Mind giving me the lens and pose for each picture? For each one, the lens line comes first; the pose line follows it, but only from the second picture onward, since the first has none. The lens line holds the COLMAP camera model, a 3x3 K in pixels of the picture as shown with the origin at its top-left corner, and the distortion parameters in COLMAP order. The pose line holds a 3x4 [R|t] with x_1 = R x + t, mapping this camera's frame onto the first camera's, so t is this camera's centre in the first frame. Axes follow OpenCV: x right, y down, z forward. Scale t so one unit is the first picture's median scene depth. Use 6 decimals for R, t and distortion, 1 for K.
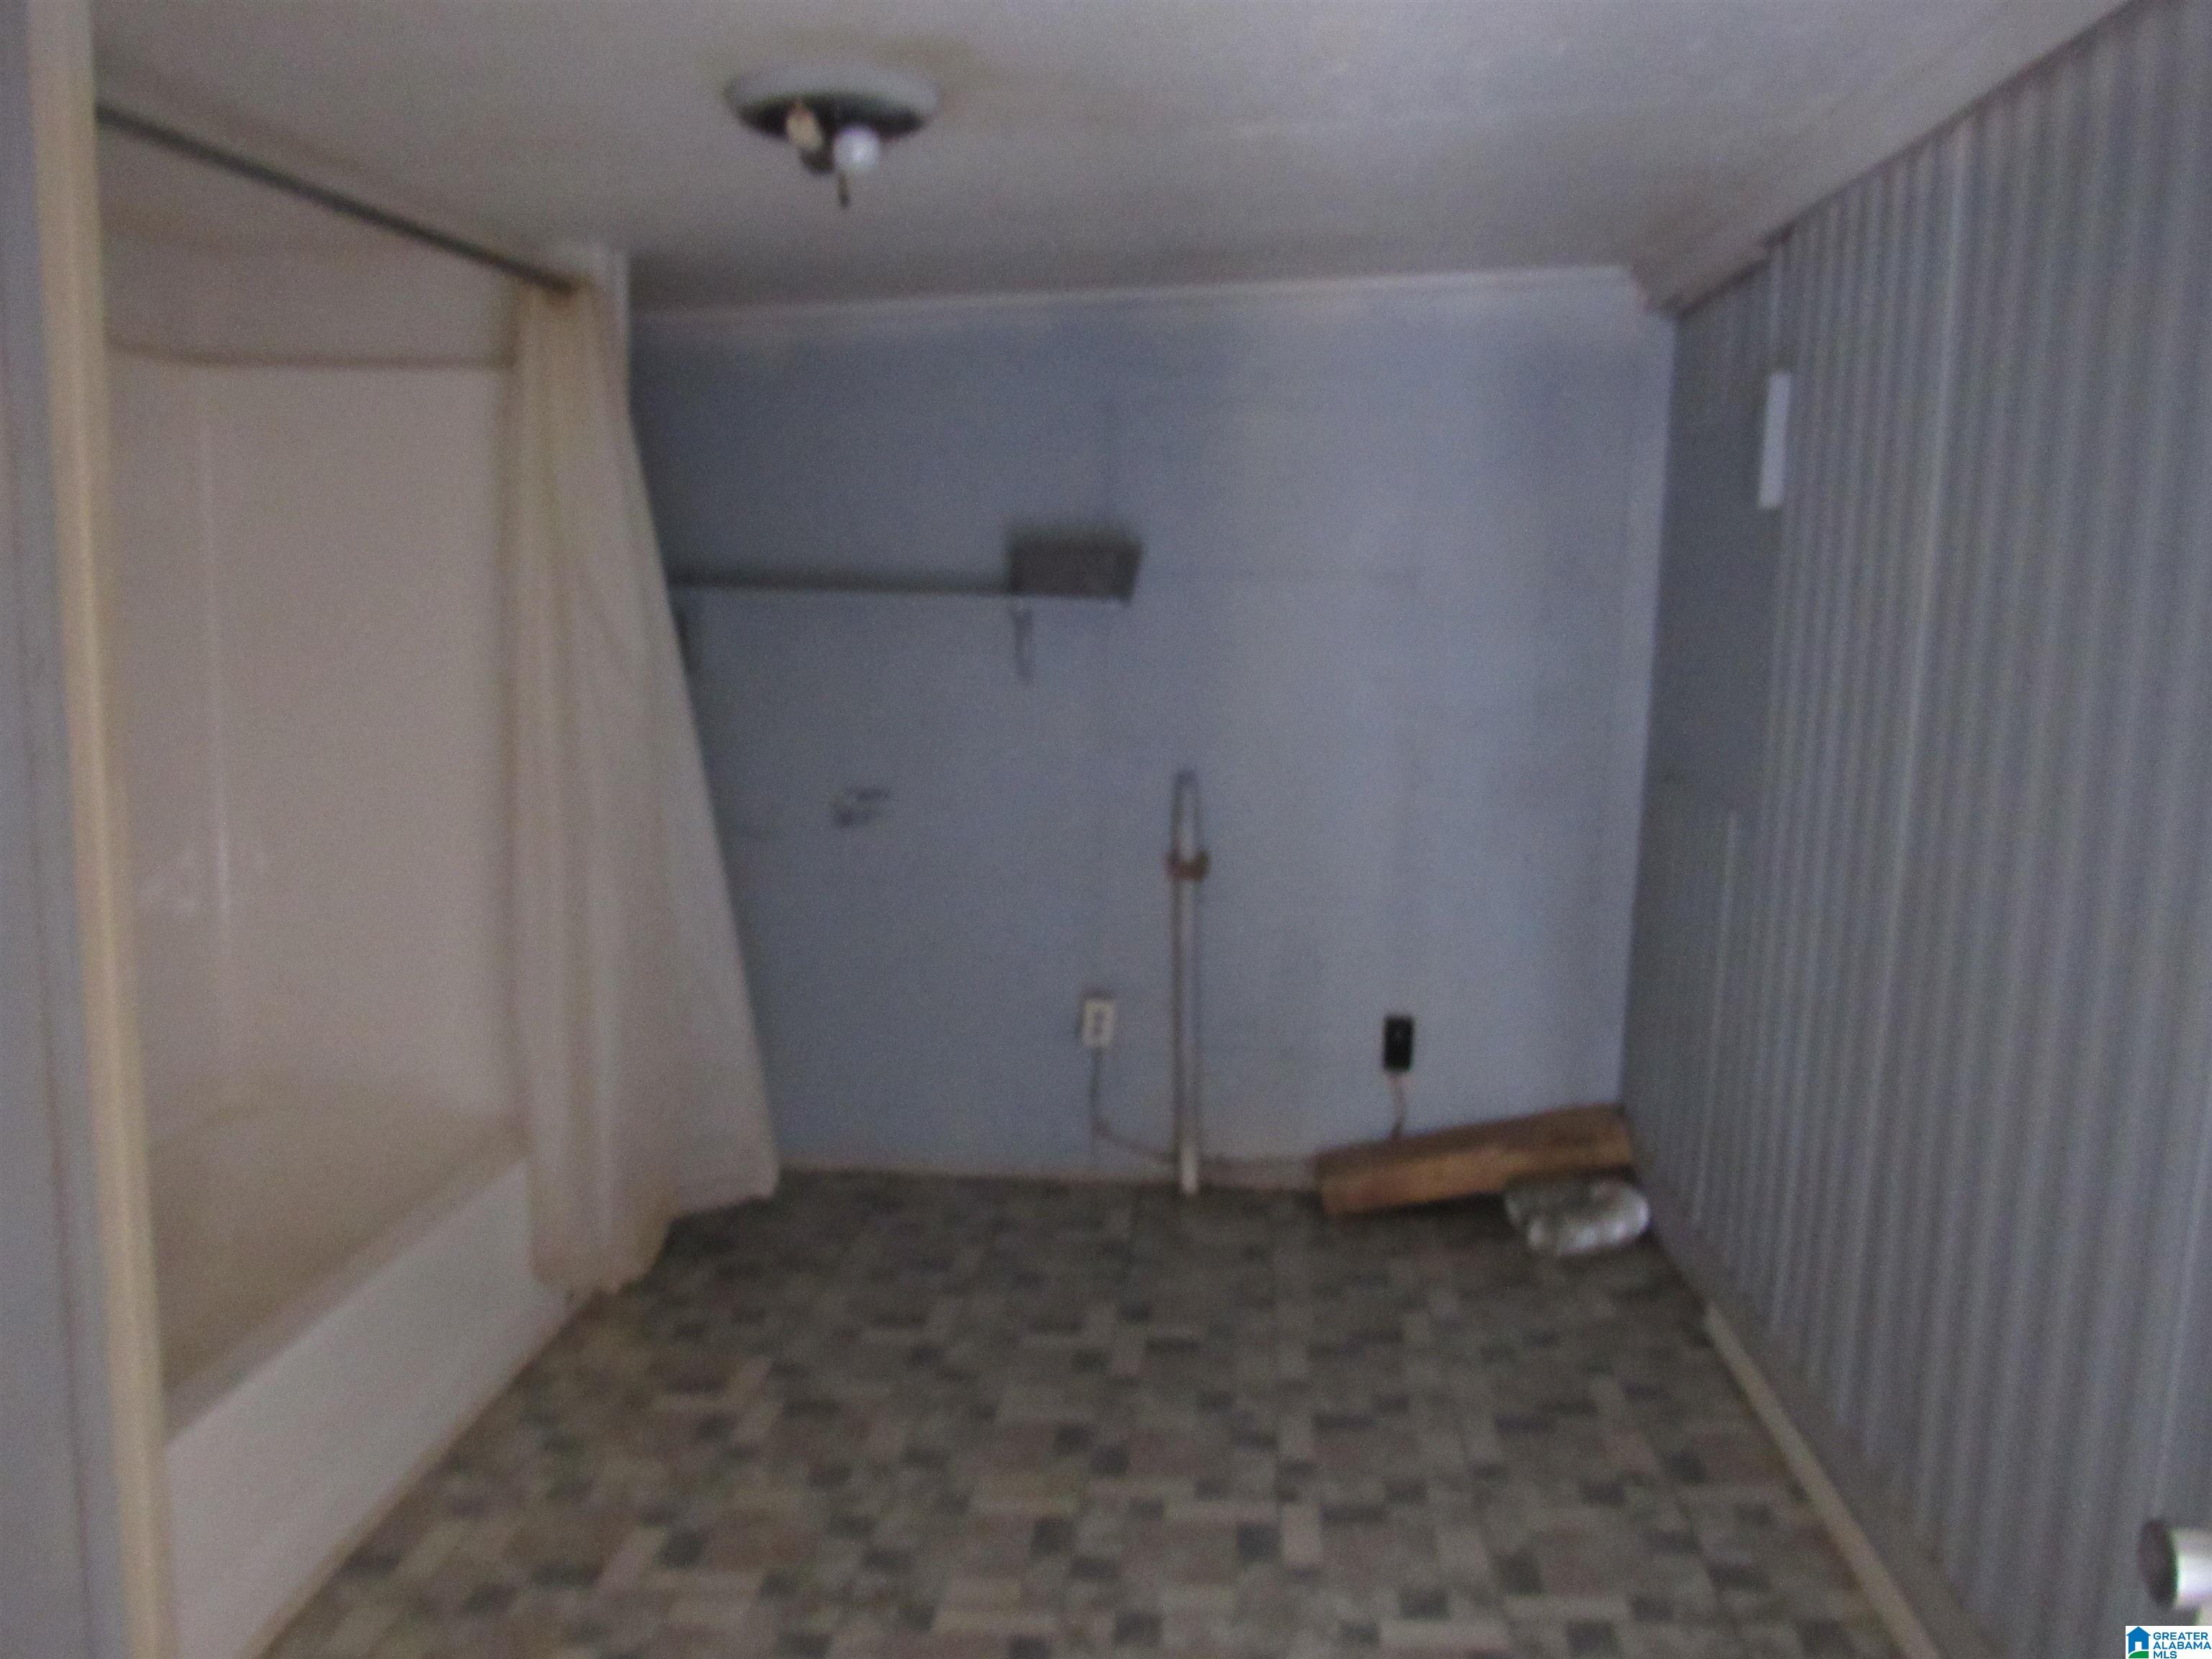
lens RADIAL K [[1815.1, 0, 1106.9], [0, 1815.1, 828.7], [0, 0, 1]] dist [-0.011814, -0.020573]
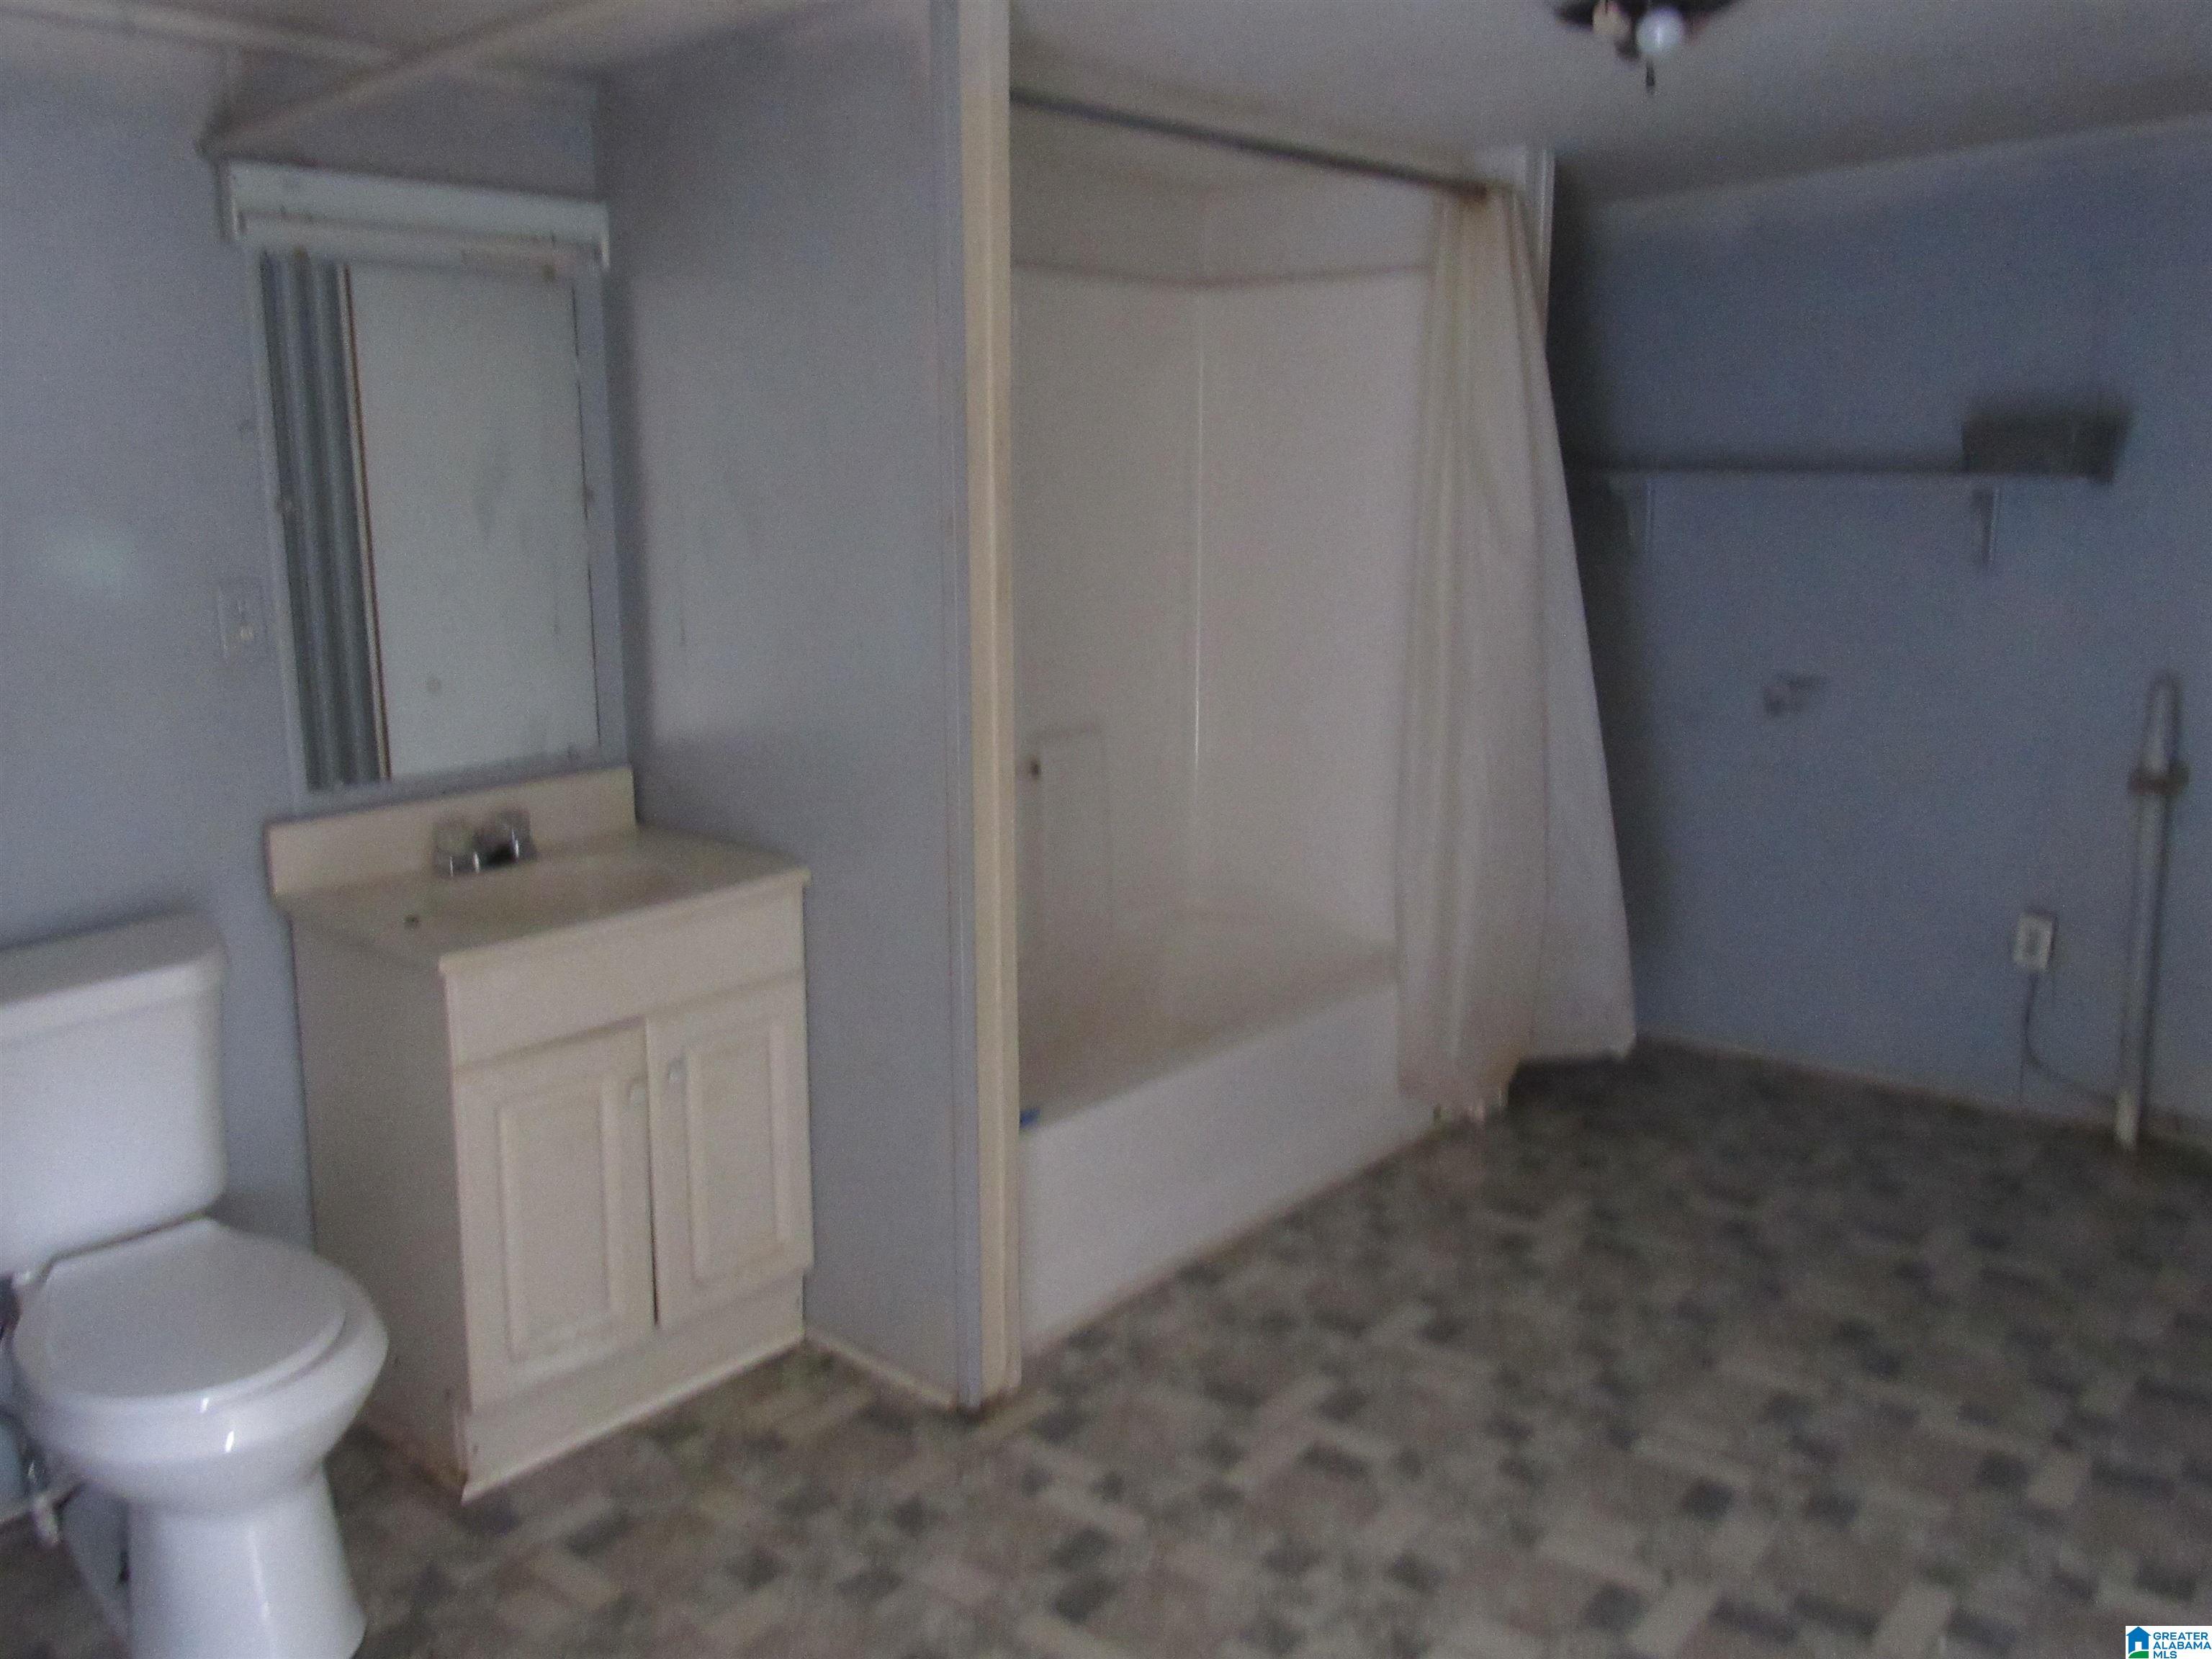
lens RADIAL K [[1815.1, 0, 1105.6], [0, 1815.1, 830.7], [0, 0, 1]] dist [-0.011814, -0.020573]
pose [[0.810929, 0.093430, -0.577637, 0.175064], [-0.064360, 0.995423, 0.070652, 0.019710], [0.581594, -0.020117, 0.813231, -0.023850]]
